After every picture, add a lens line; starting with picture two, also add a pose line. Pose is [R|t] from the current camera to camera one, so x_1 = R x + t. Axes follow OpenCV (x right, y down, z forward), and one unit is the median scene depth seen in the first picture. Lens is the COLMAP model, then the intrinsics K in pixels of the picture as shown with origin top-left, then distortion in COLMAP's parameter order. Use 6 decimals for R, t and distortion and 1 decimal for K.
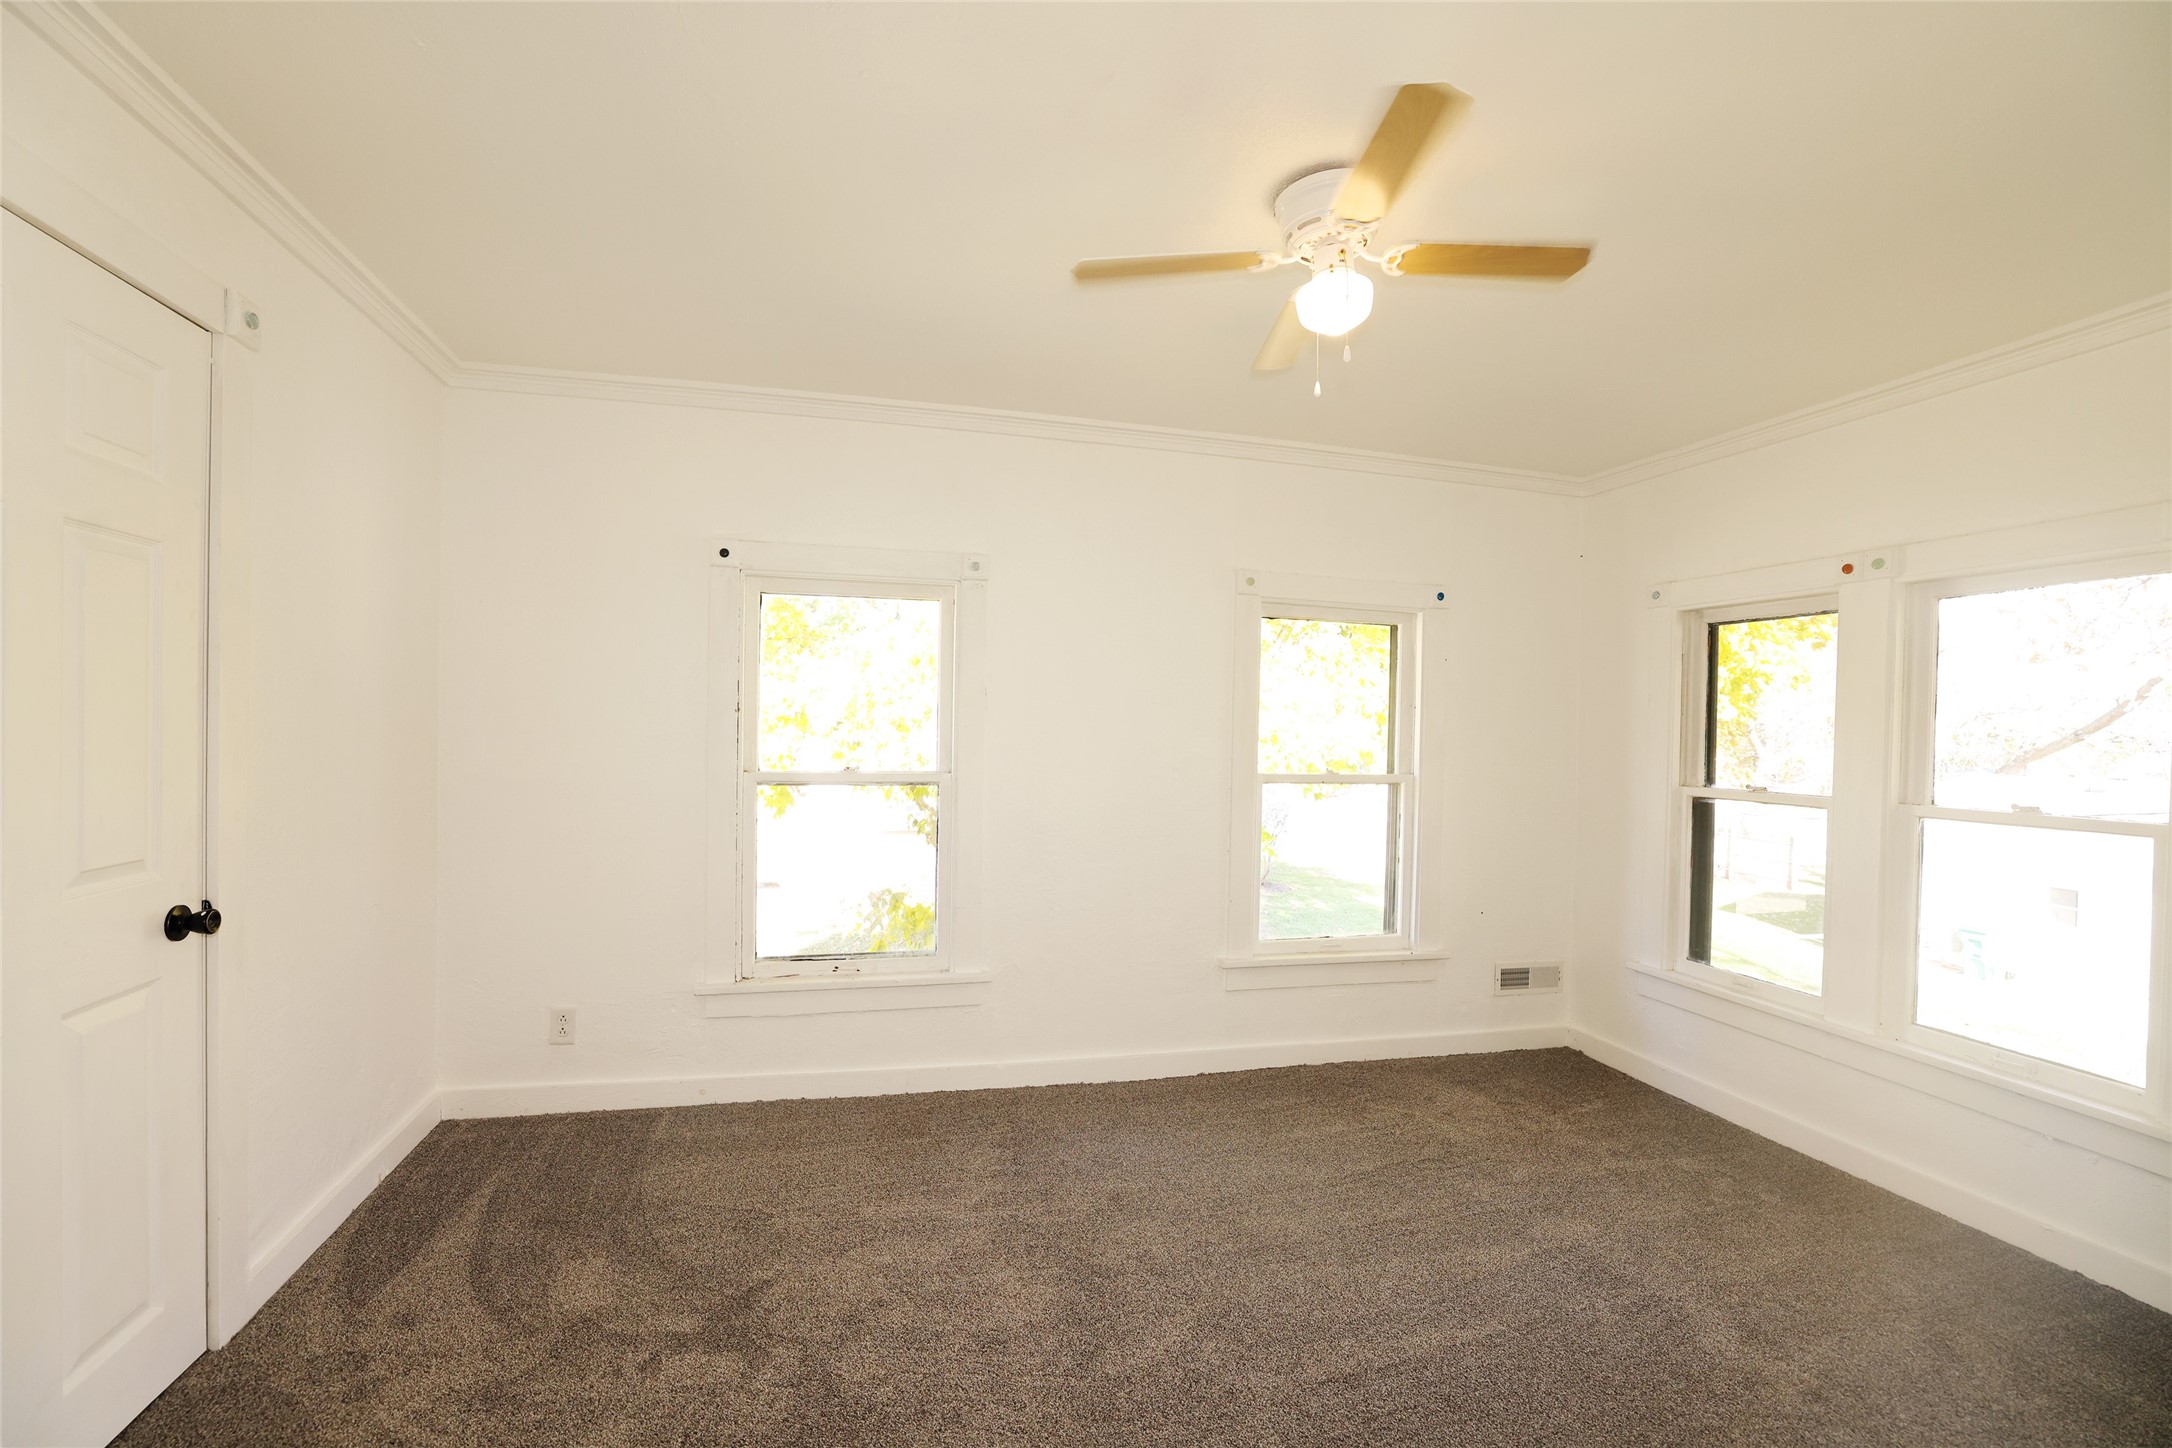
lens RADIAL K [[935.1, 0, 1081.8], [0, 935.1, 729.8], [0, 0, 1]] dist [-0.026744, 0.002504]
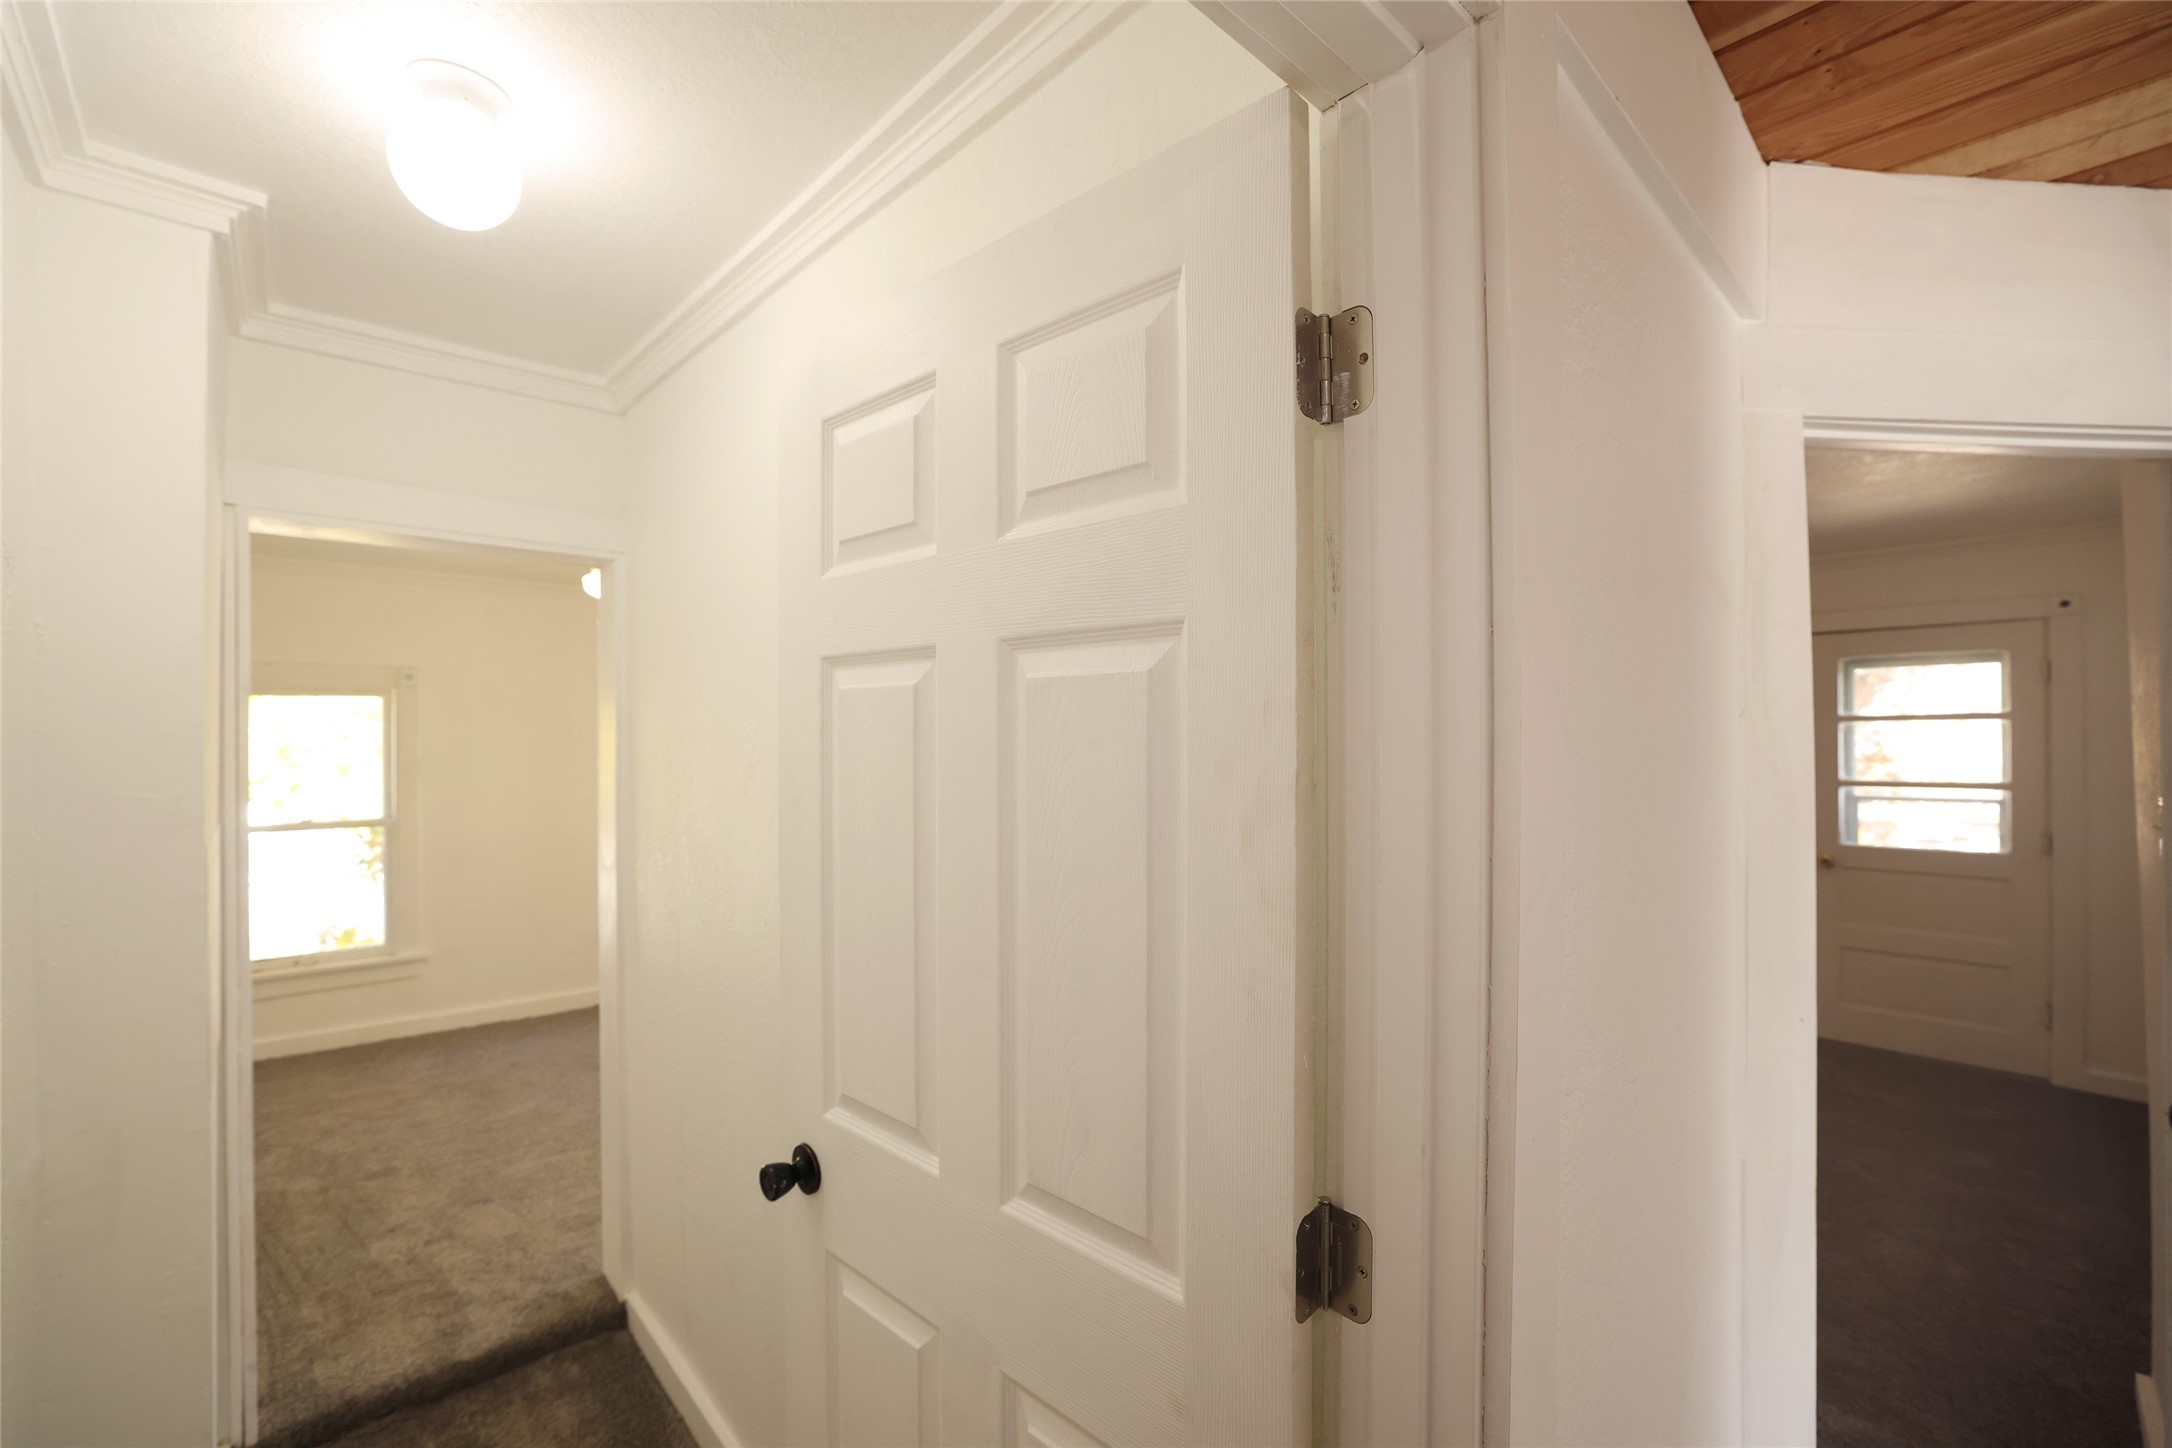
lens RADIAL K [[935.1, 0, 1089.0], [0, 935.1, 725.7], [0, 0, 1]] dist [-0.026744, 0.002504]
pose [[0.882192, -0.018248, 0.470536, 0.185809], [0.020124, 0.999797, 0.001044, -0.095622], [-0.470459, 0.008548, 0.882380, -1.003315]]
